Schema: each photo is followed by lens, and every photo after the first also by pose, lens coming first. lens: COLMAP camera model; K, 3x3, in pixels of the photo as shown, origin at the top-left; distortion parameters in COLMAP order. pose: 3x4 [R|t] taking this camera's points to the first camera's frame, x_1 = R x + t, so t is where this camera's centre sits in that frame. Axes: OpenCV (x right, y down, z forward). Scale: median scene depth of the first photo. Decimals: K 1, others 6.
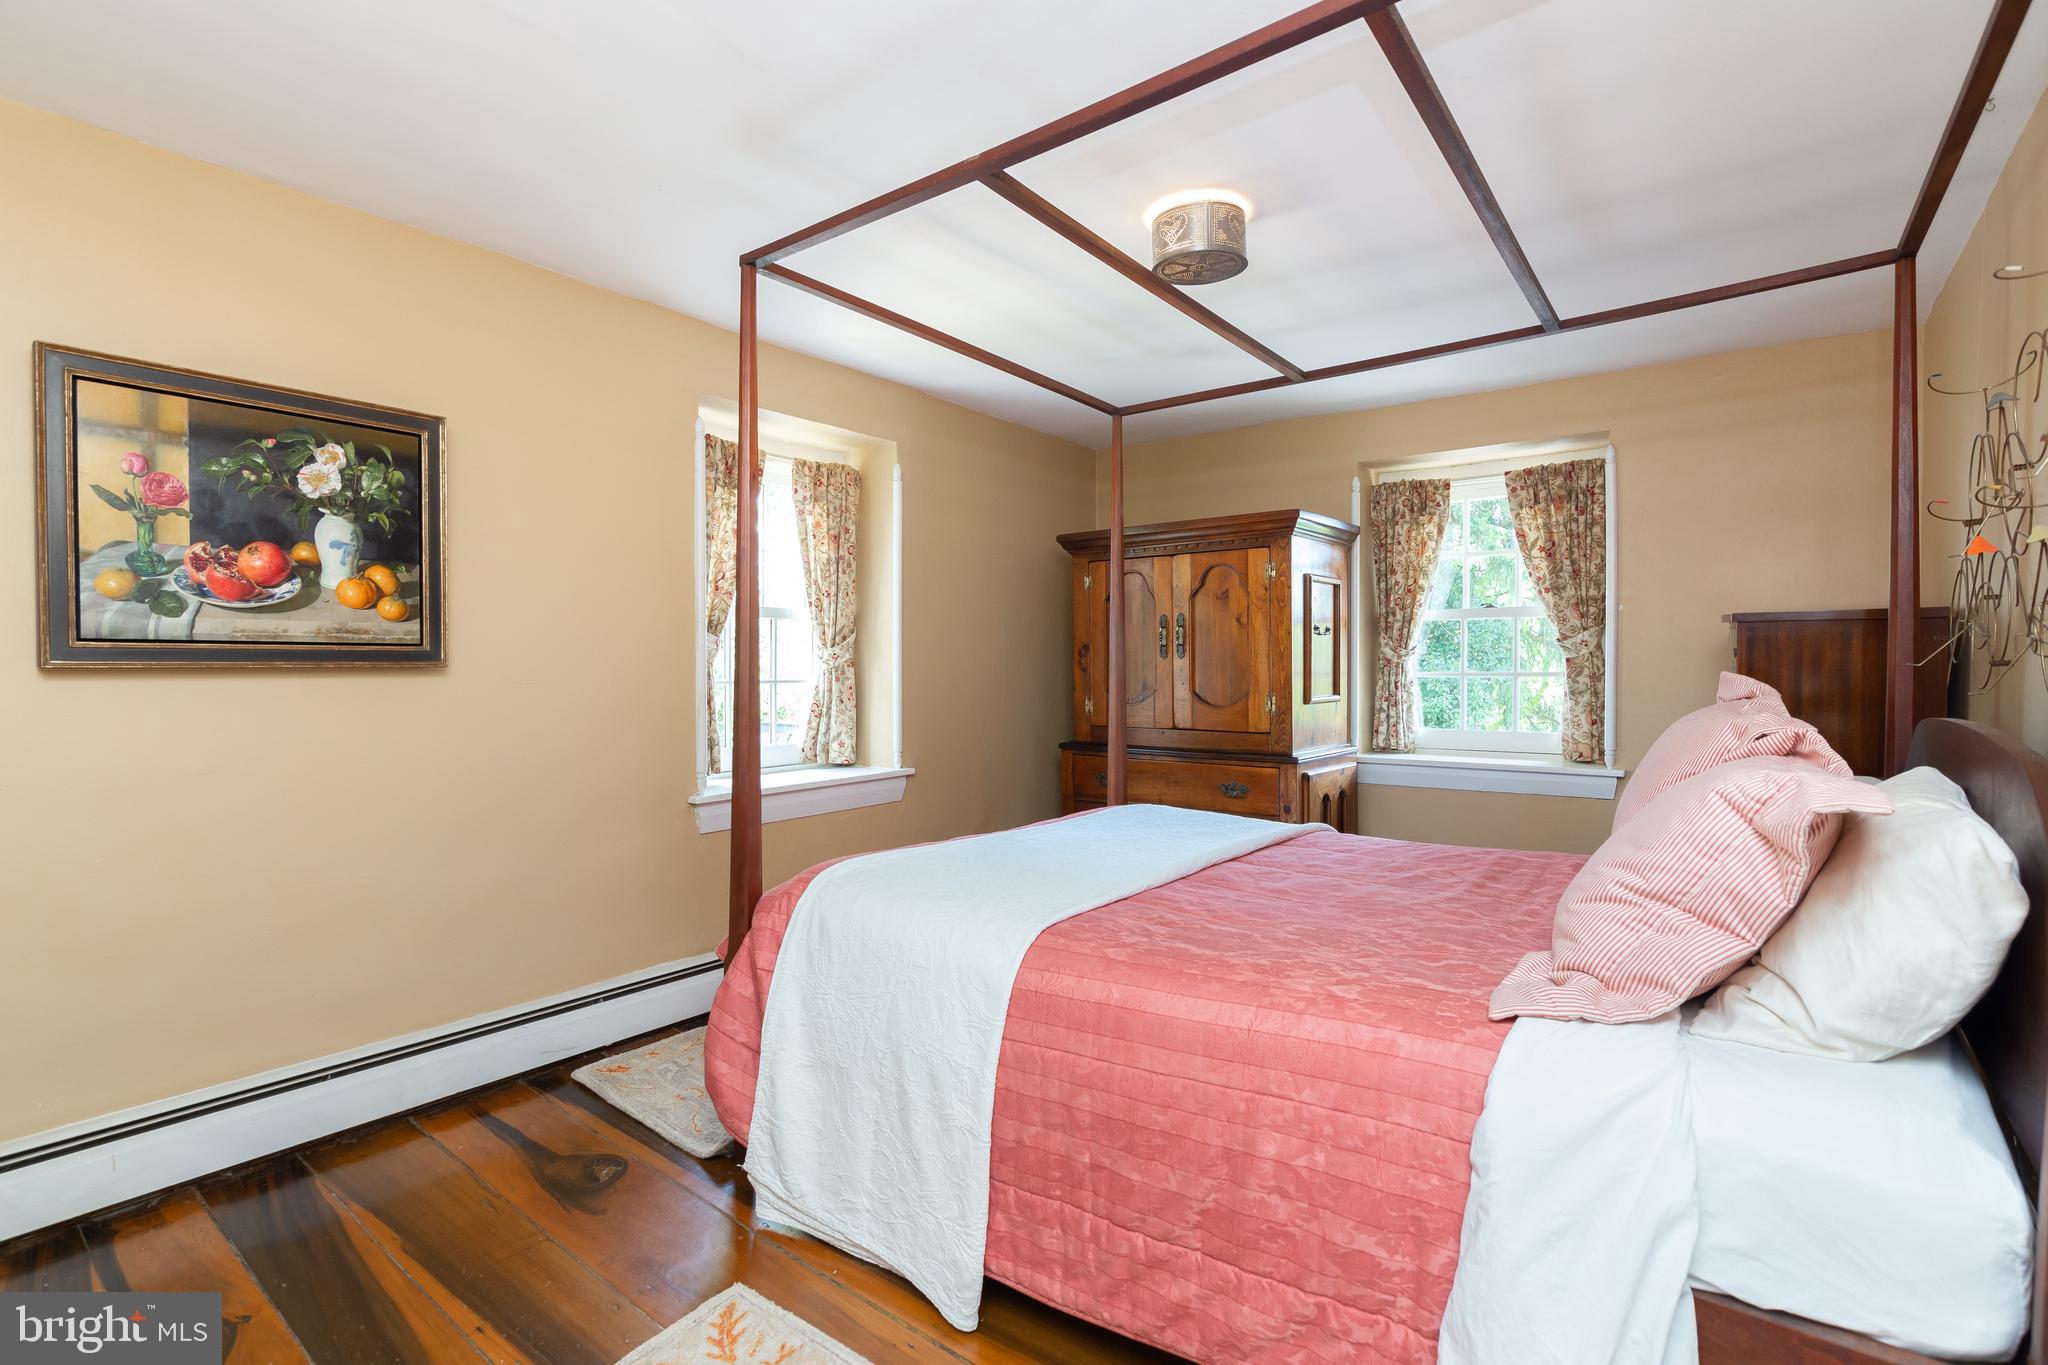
lens RADIAL K [[947.9, 0, 1007.4], [0, 947.9, 679.9], [0, 0, 1]] dist [-0.001059, -0.000195]
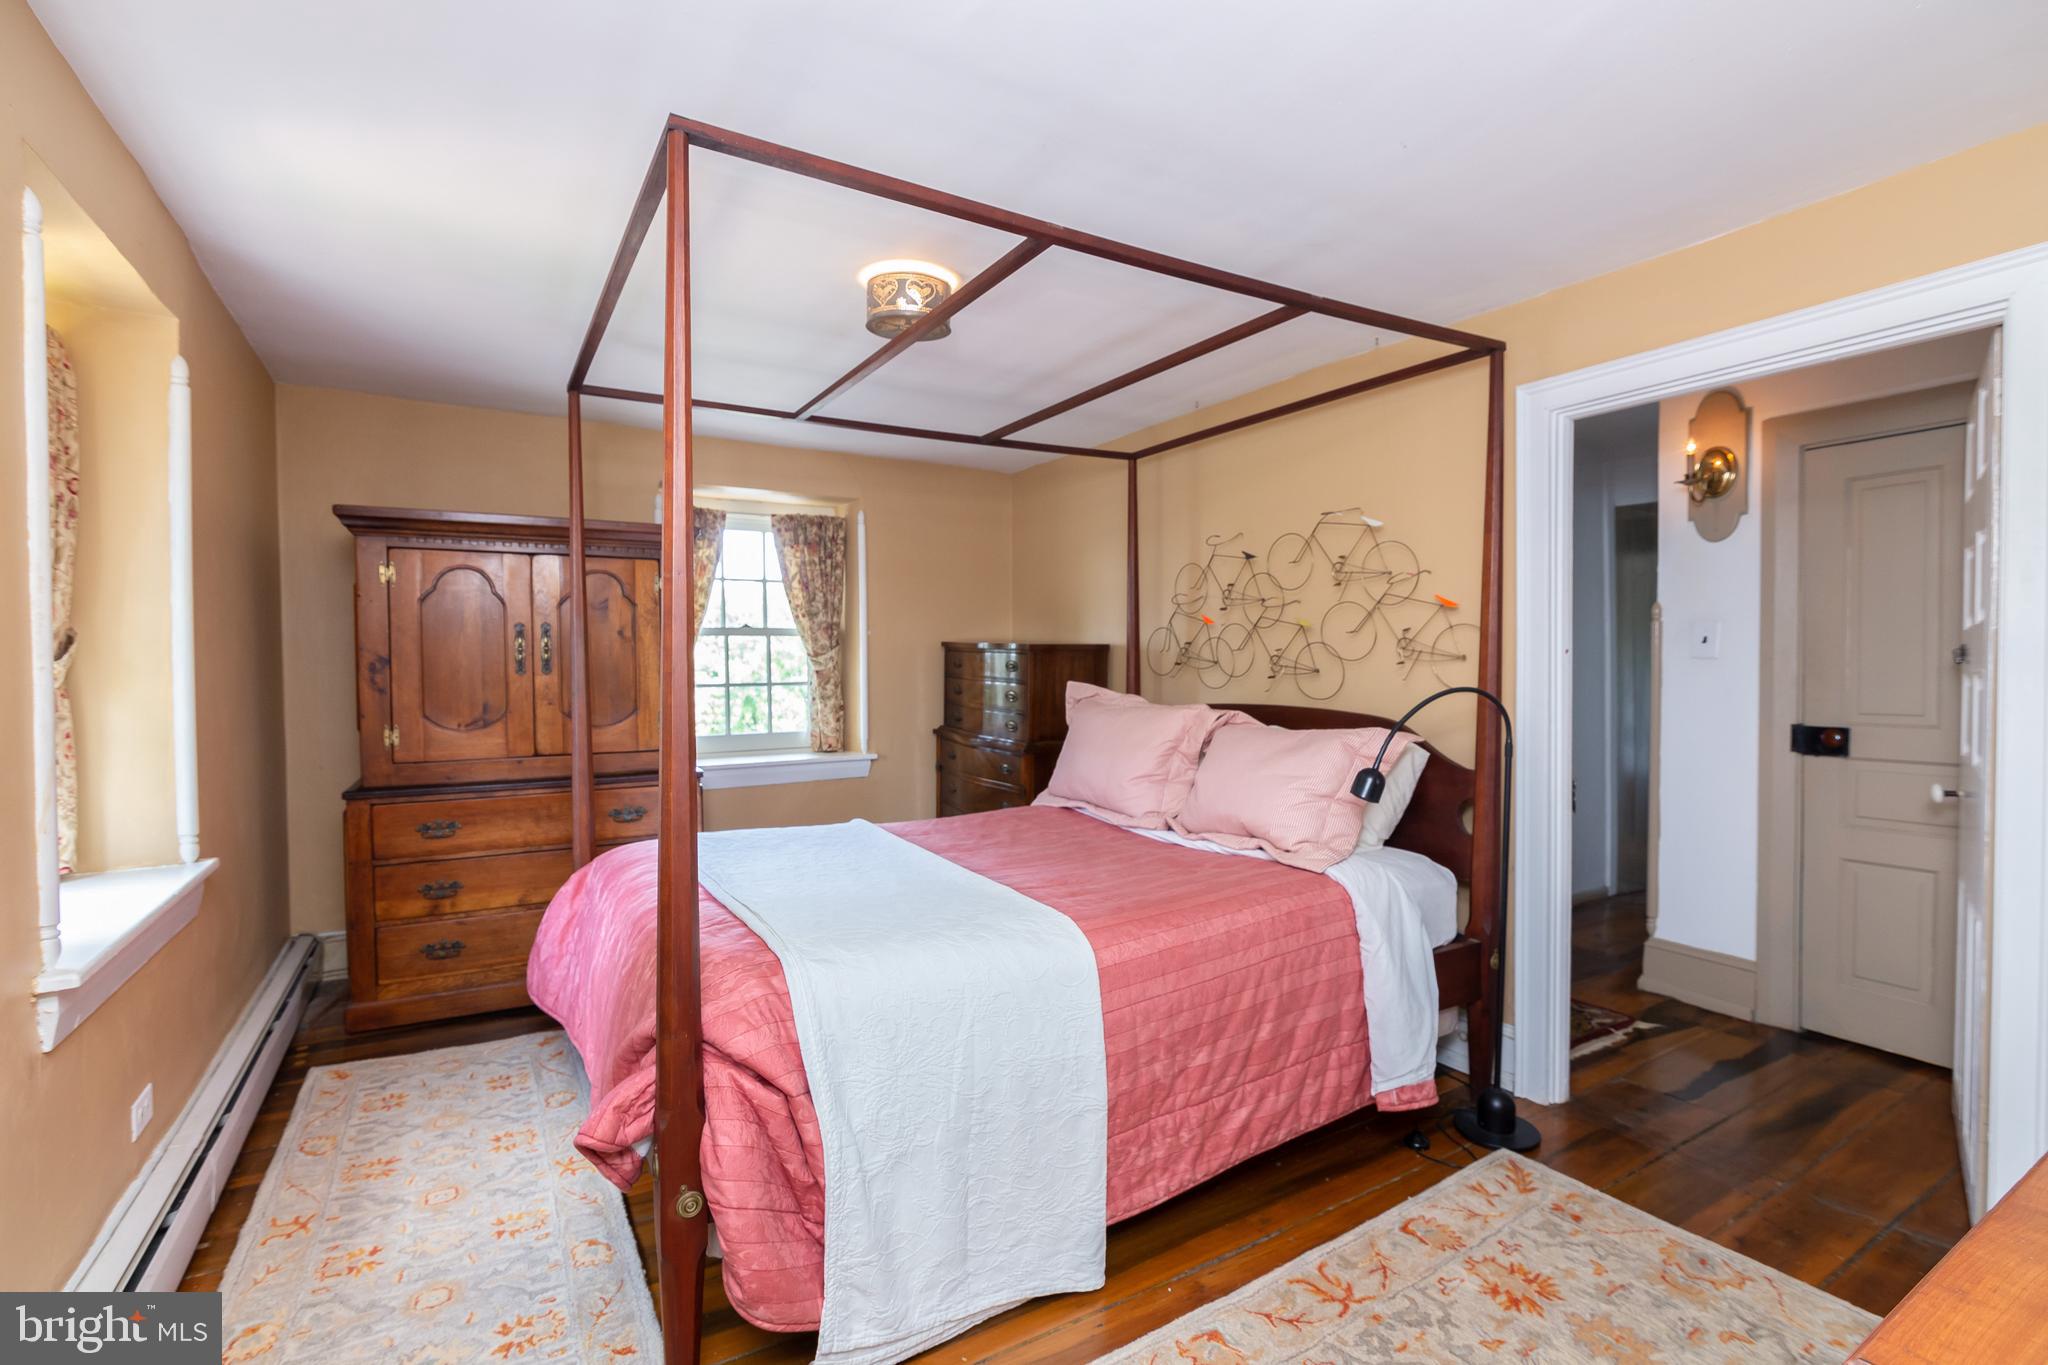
lens RADIAL K [[947.9, 0, 1007.4], [0, 947.9, 679.9], [0, 0, 1]] dist [-0.001059, -0.000195]
pose [[0.368878, -0.018642, 0.929291, -0.485328], [0.019313, 0.999737, 0.012389, -0.020805], [-0.929277, 0.013378, 0.369141, 0.295757]]
